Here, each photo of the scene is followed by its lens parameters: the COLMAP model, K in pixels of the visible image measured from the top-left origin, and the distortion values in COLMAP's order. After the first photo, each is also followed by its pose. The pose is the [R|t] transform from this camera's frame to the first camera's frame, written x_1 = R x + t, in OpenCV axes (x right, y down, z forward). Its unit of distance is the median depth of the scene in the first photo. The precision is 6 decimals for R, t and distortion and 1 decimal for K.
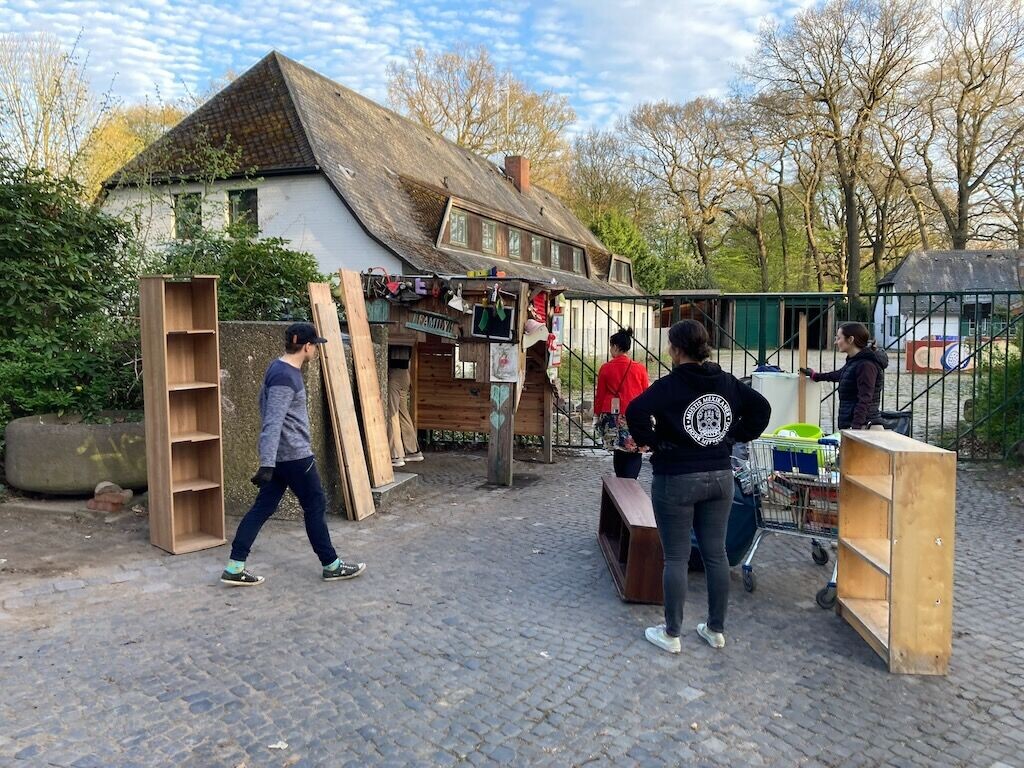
lens RADIAL K [[839.0, 0, 507.9], [0, 839.0, 381.3], [0, 0, 1]] dist [0.035184, -0.031256]
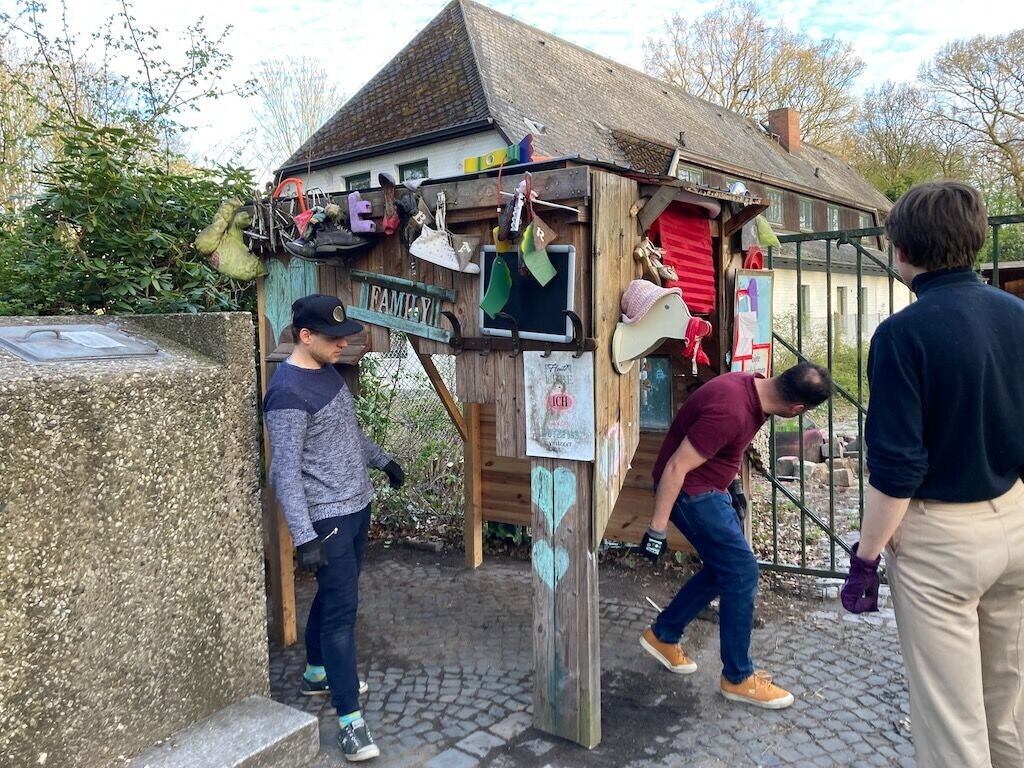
lens RADIAL K [[839.0, 0, 519.7], [0, 839.0, 371.5], [0, 0, 1]] dist [0.035184, -0.031256]
pose [[0.949323, -0.021980, -0.313531, 0.035244], [0.019535, 0.999749, -0.010939, -0.012798], [0.313693, 0.004260, 0.949515, 0.256109]]
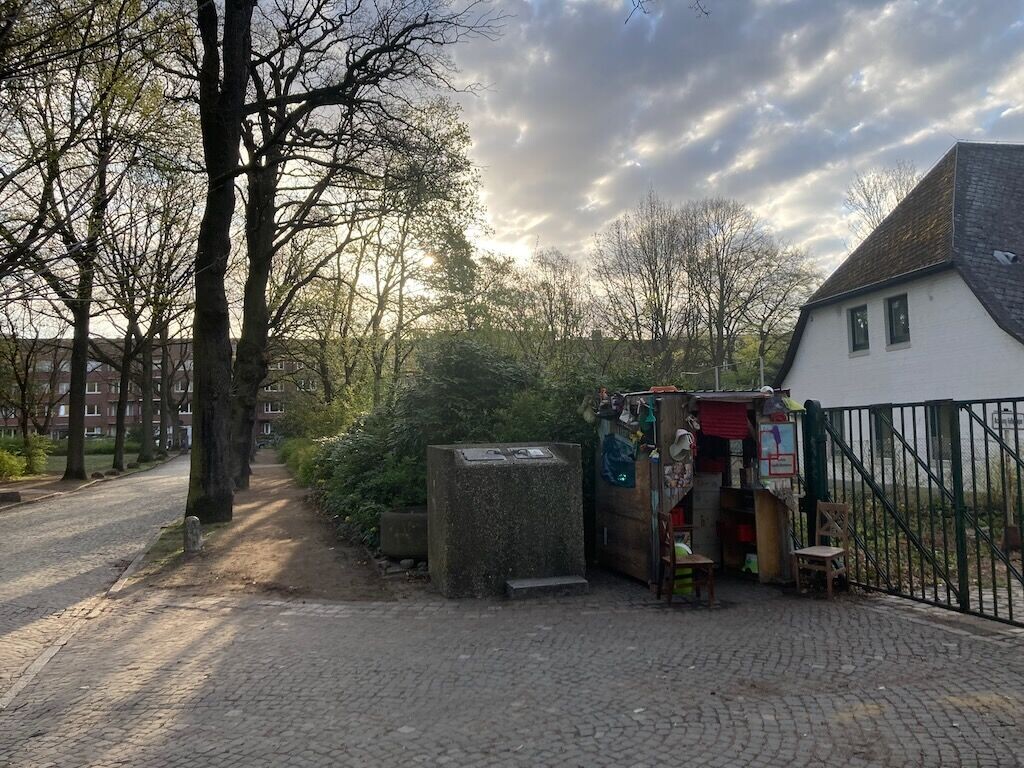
lens RADIAL K [[839.0, 0, 509.5], [0, 839.0, 355.2], [0, 0, 1]] dist [0.035184, -0.031256]
pose [[0.483459, -0.091584, -0.870563, 0.321120], [-0.037397, 0.991443, -0.125069, -0.015732], [0.874568, 0.093022, 0.475897, 0.131567]]
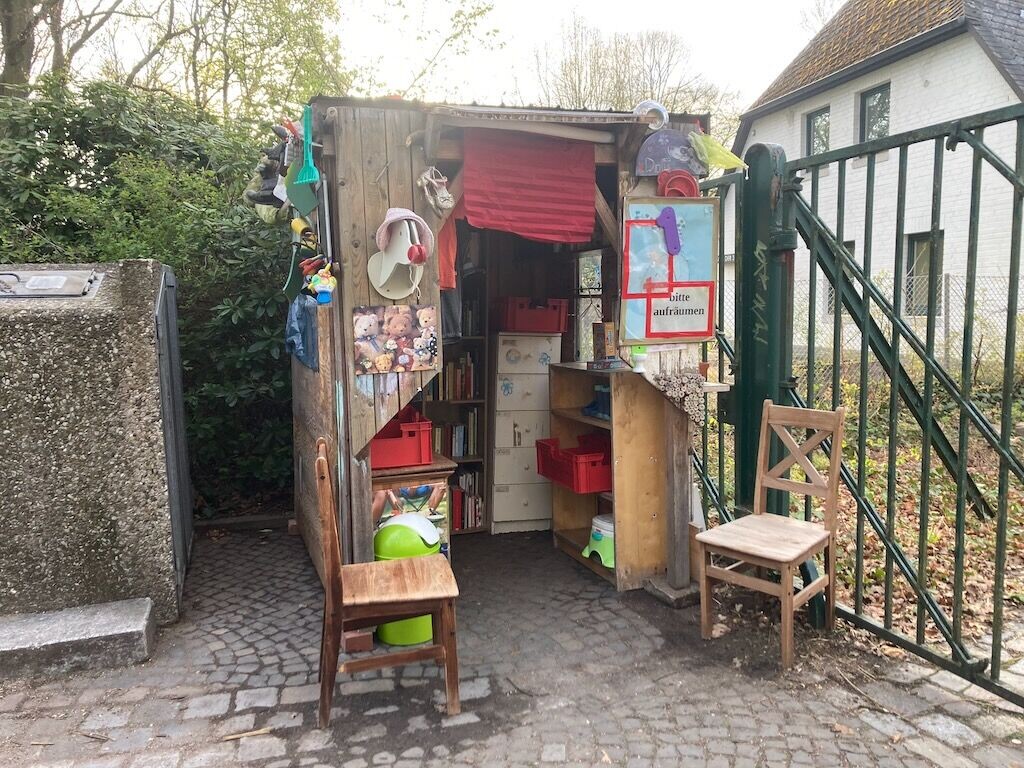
lens RADIAL K [[839.0, 0, 517.8], [0, 839.0, 388.9], [0, 0, 1]] dist [0.035184, -0.031256]
pose [[0.554958, 0.072930, -0.828675, 0.122806], [-0.029317, 0.997246, 0.068132, -0.013941], [0.831362, -0.013516, 0.555568, 0.351822]]
